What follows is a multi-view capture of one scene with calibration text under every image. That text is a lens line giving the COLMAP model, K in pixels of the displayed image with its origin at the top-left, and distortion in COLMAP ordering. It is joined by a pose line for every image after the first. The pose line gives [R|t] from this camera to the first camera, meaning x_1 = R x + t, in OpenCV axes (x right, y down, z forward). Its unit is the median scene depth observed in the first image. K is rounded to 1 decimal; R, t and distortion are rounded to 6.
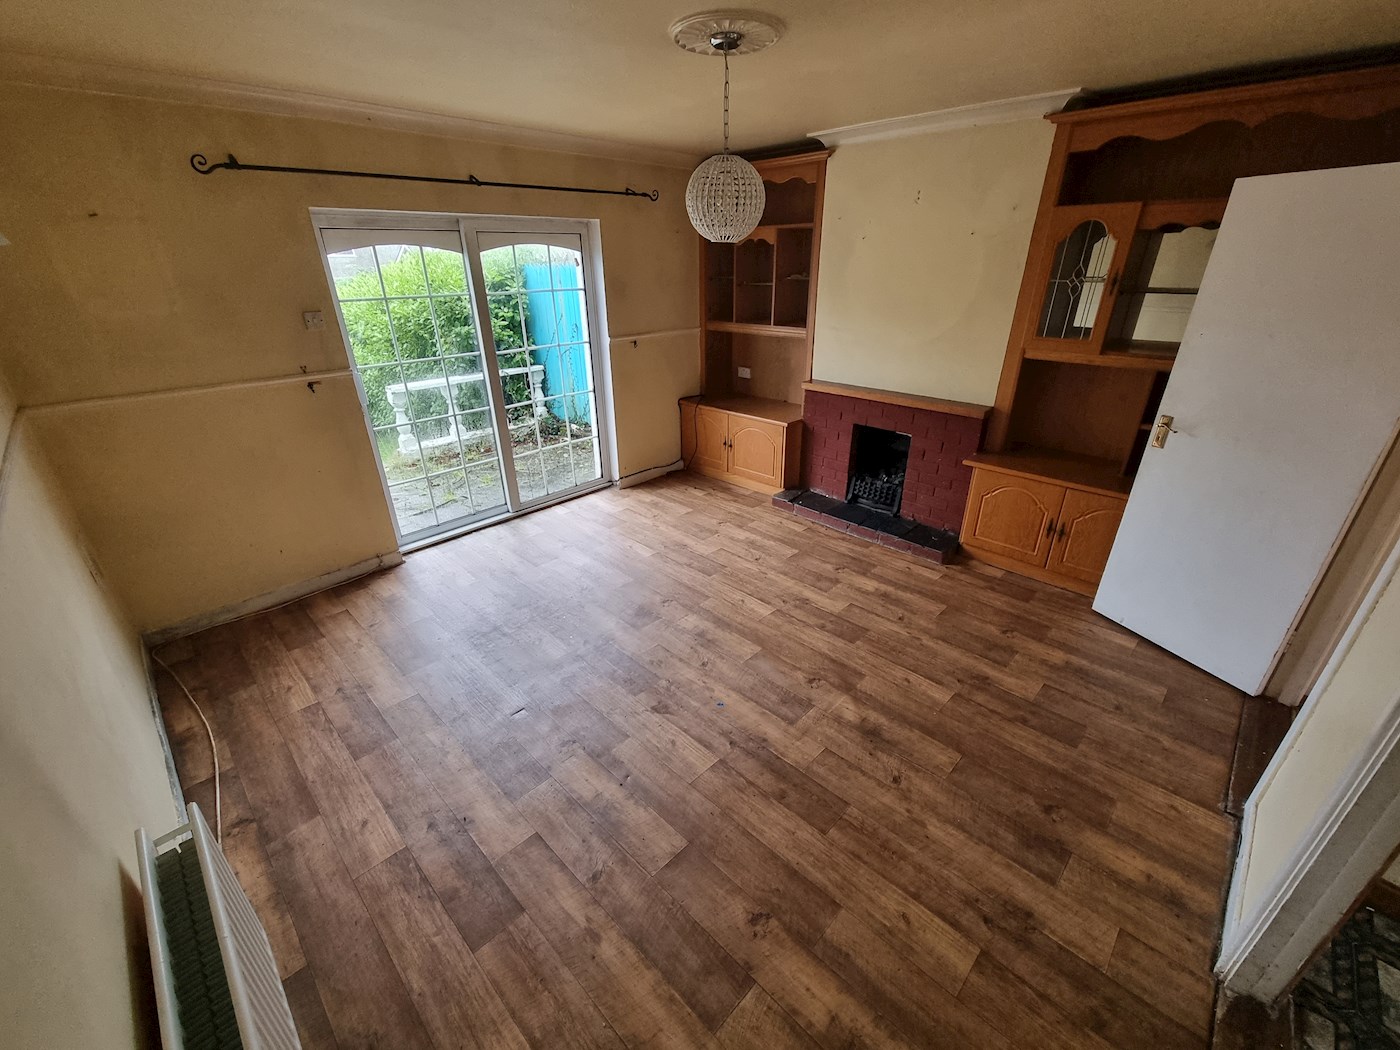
lens RADIAL K [[580.1, 0, 702.4], [0, 580.1, 536.8], [0, 0, 1]] dist [-0.003256, 0.002146]
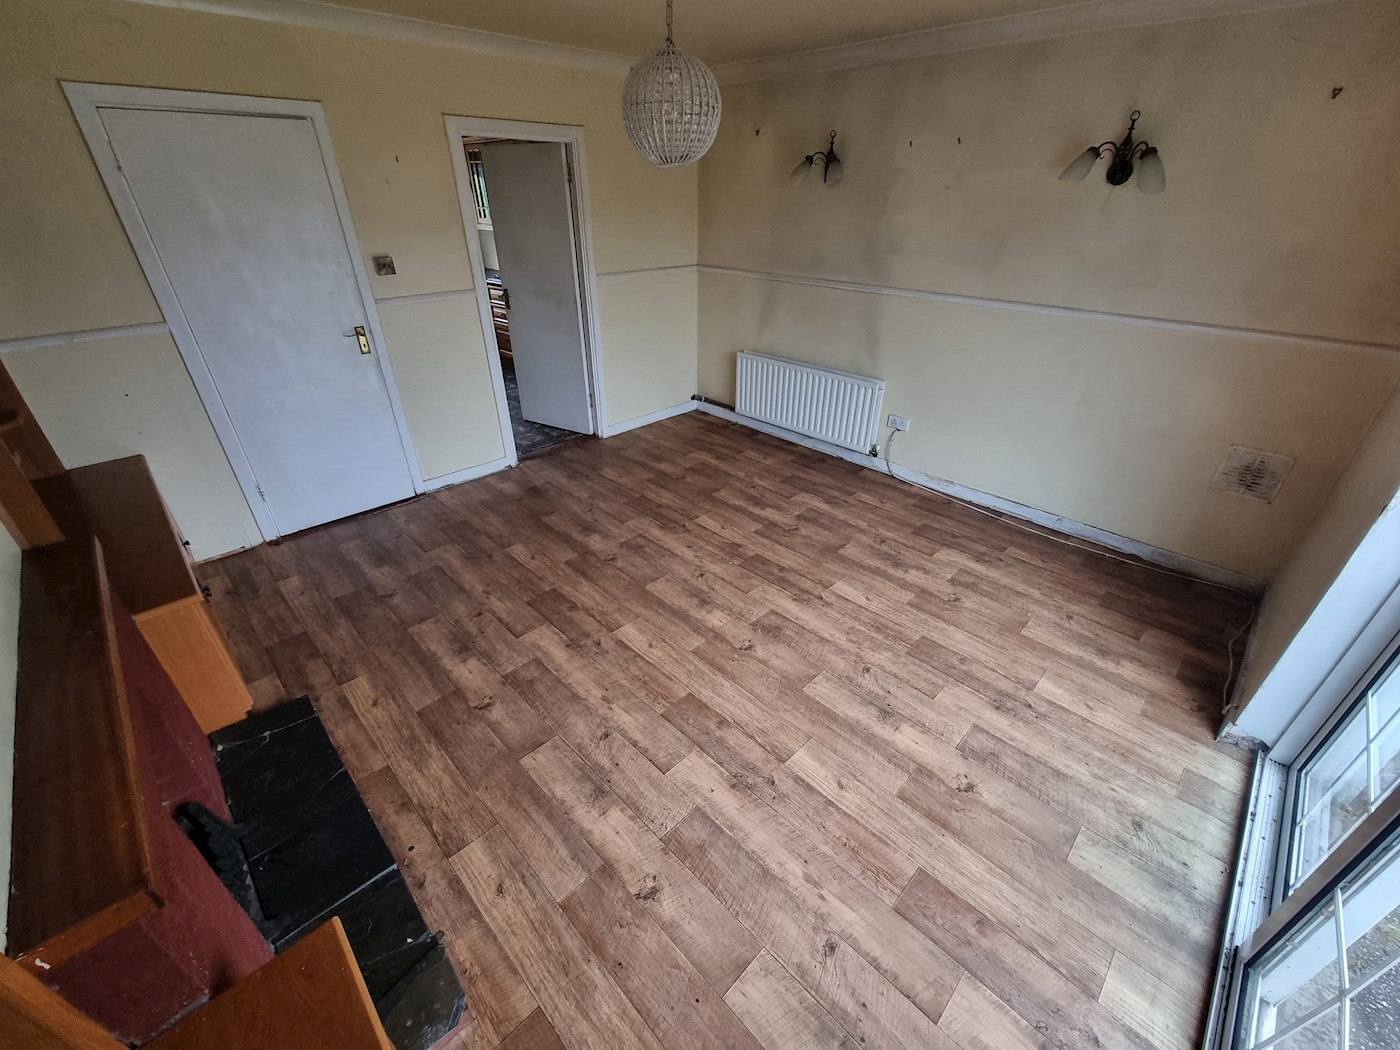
lens RADIAL K [[580.1, 0, 709.4], [0, 580.1, 536.8], [0, 0, 1]] dist [-0.003256, 0.002146]
pose [[-0.999993, 0.003831, 0.000018, -0.011310], [0.002136, 0.553839, 0.832621, -0.650102], [0.003180, 0.832615, -0.553843, 1.362663]]
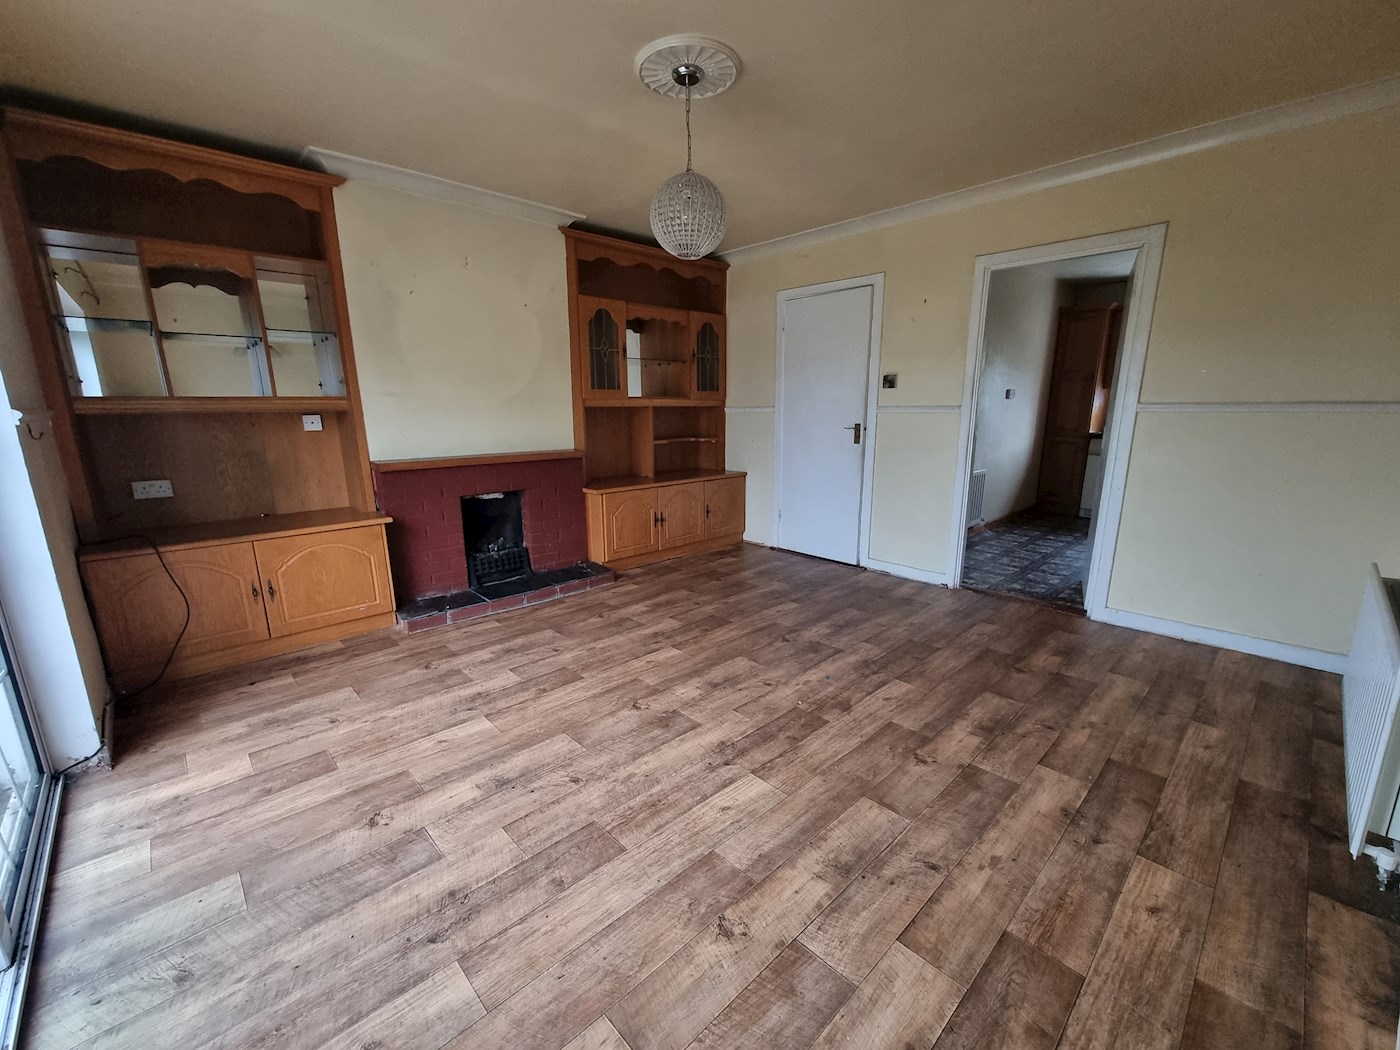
lens RADIAL K [[580.1, 0, 698.9], [0, 580.1, 540.0], [0, 0, 1]] dist [-0.003256, 0.002146]
pose [[0.031084, -0.215517, 0.976005, -0.764482], [0.436491, 0.881372, 0.180719, -0.181187], [-0.899172, 0.420400, 0.121468, 0.780064]]
